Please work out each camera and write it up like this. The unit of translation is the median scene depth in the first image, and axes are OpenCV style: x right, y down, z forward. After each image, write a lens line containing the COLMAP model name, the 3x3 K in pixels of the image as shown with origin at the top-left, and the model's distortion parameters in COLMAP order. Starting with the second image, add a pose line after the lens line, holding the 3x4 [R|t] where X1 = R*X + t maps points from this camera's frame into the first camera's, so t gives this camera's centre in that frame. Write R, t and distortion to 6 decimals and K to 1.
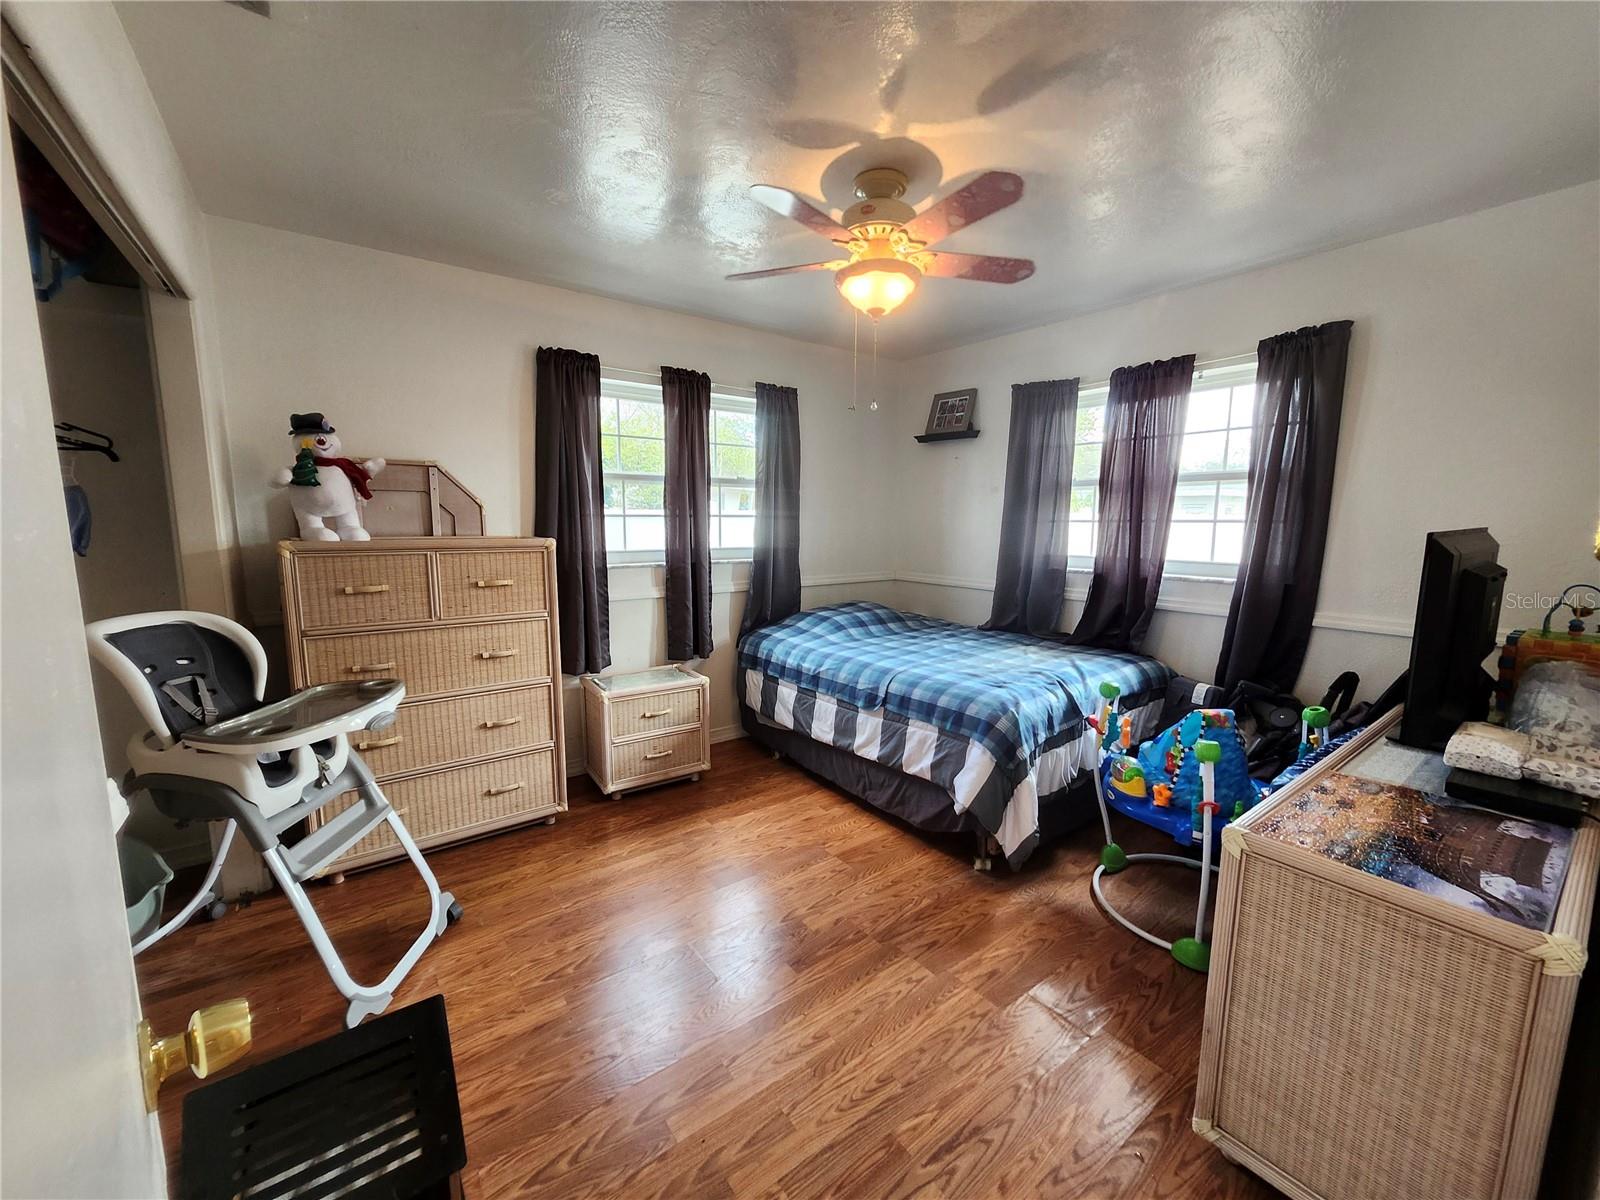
lens RADIAL K [[642.5, 0, 803.7], [0, 642.5, 609.7], [0, 0, 1]] dist [0.000998, -0.000335]
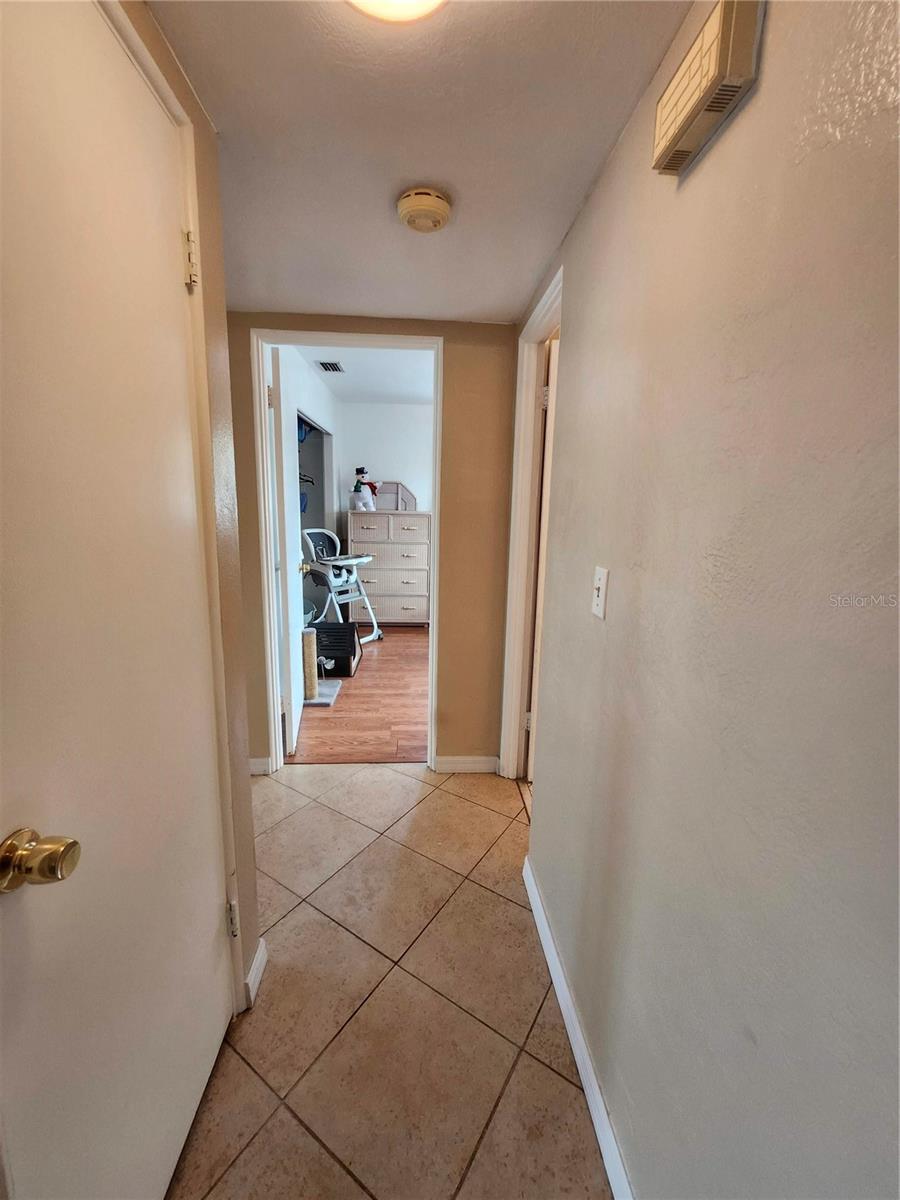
lens RADIAL K [[481.9, 0, 447.3], [0, 481.9, 595.0], [0, 0, 1]] dist [0.000998, -0.000335]
pose [[0.844278, 0.119013, -0.522524, 0.786052], [-0.097260, 0.992865, 0.068992, 0.086753], [0.527006, -0.007427, 0.849829, -0.672356]]
